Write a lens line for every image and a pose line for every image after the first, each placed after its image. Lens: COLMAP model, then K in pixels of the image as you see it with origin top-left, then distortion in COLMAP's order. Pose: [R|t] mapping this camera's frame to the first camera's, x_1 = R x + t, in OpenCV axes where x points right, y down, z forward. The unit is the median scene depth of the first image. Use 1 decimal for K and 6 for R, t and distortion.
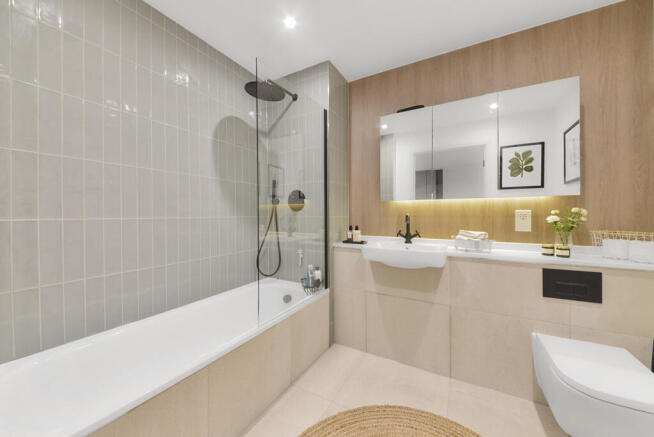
lens RADIAL K [[237.1, 0, 327.0], [0, 237.1, 218.5], [0, 0, 1]] dist [0.000633, -0.007906]
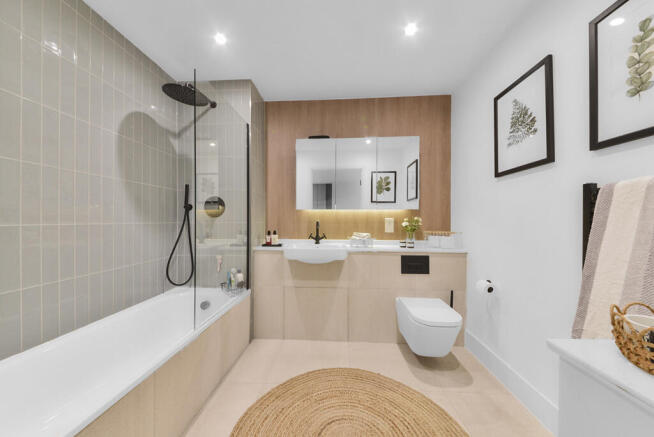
lens RADIAL K [[226.8, 0, 326.8], [0, 226.8, 227.5], [0, 0, 1]] dist [-0.000362, -0.000099]
pose [[0.893703, -0.010125, 0.448546, -0.152755], [0.005807, 0.999923, 0.011001, 0.004539], [-0.448622, -0.007227, 0.893692, -0.094895]]
